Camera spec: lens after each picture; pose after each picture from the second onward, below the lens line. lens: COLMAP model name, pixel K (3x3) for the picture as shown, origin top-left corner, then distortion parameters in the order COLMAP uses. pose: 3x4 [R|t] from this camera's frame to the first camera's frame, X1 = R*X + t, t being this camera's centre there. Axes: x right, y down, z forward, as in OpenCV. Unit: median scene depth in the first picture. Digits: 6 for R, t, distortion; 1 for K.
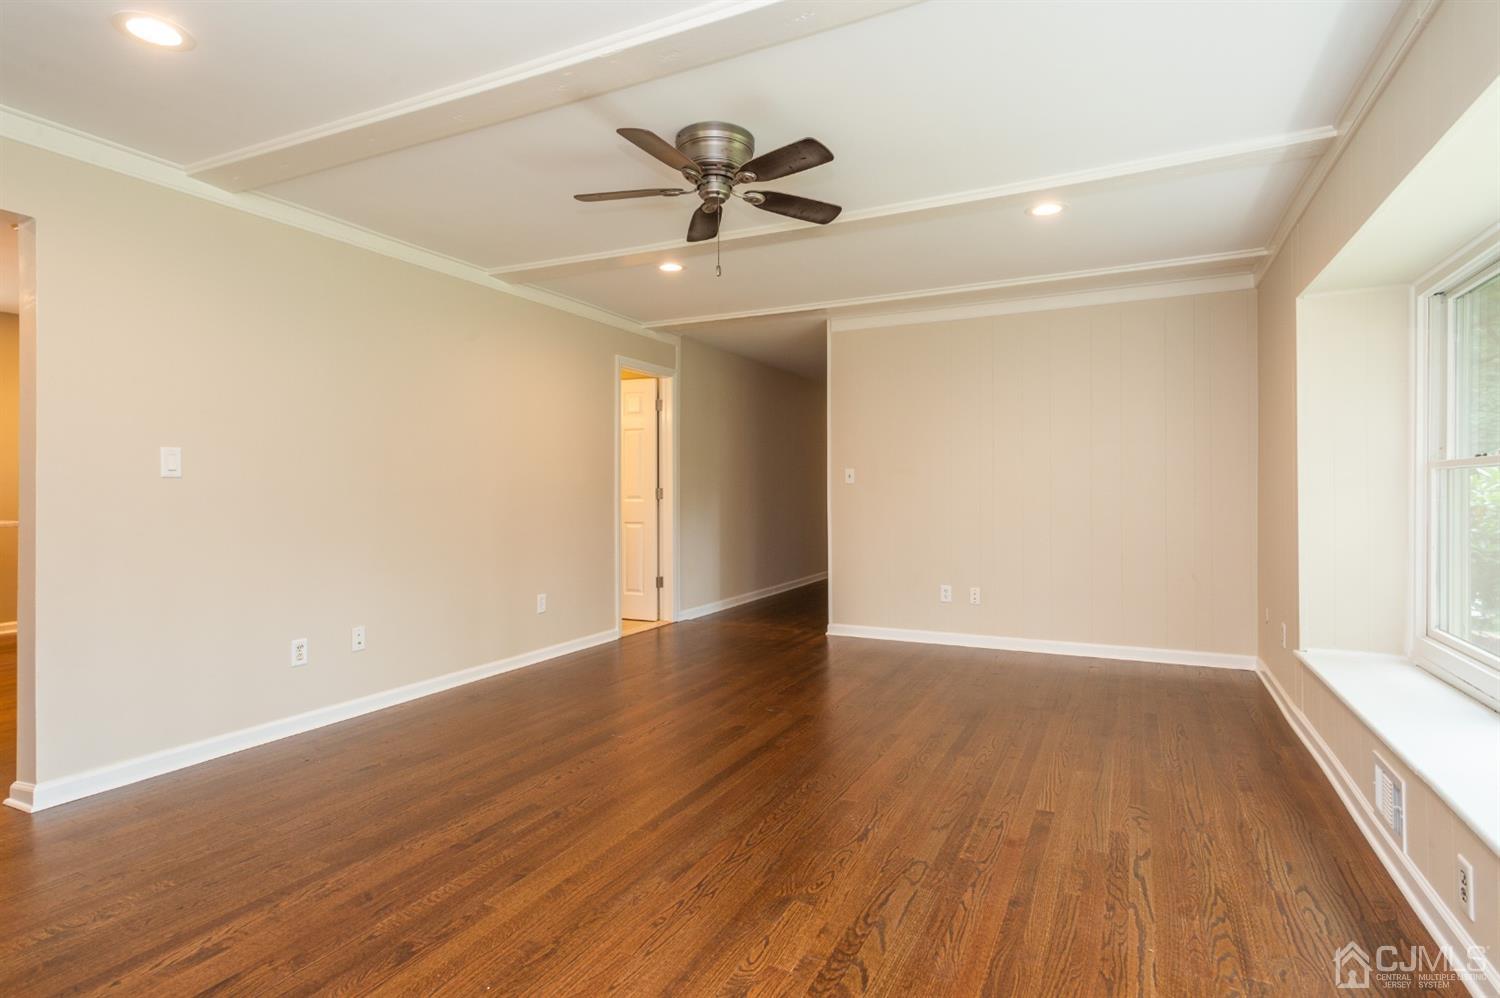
lens RADIAL K [[737.0, 0, 750.0], [0, 737.0, 505.8], [0, 0, 1]] dist [-0.000604, -0.001109]
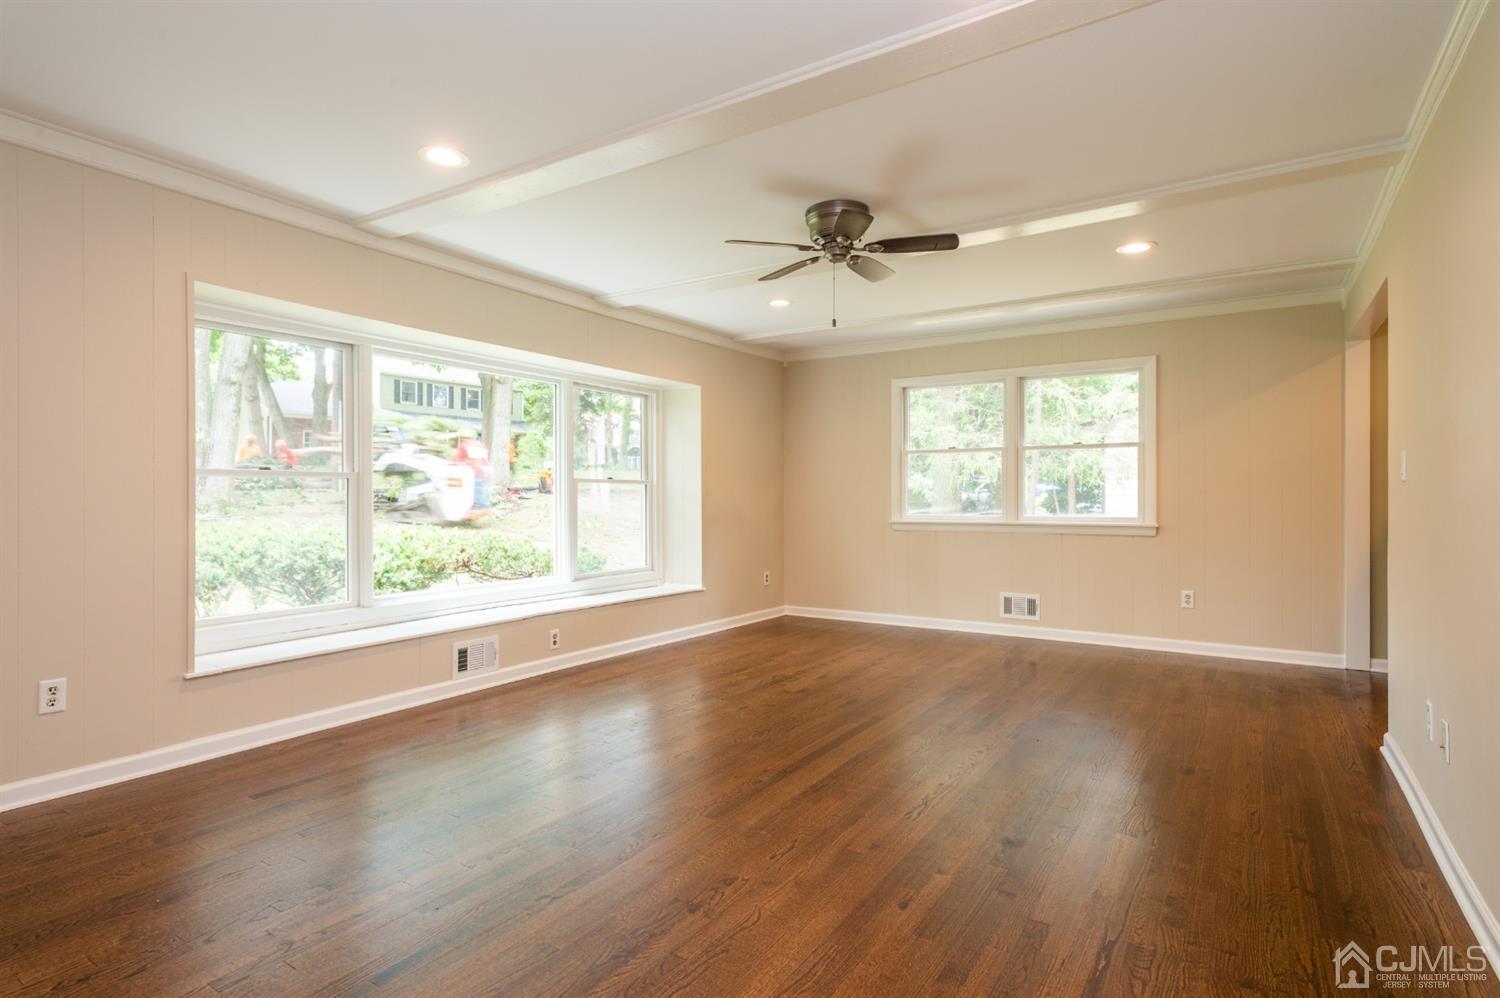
lens RADIAL K [[737.0, 0, 752.1], [0, 737.0, 484.9], [0, 0, 1]] dist [-0.000604, -0.001109]
pose [[-0.992617, 0.000870, 0.121289, -0.055093], [0.002720, 0.999882, 0.015093, -0.054691], [-0.121262, 0.015311, -0.992502, 2.210702]]
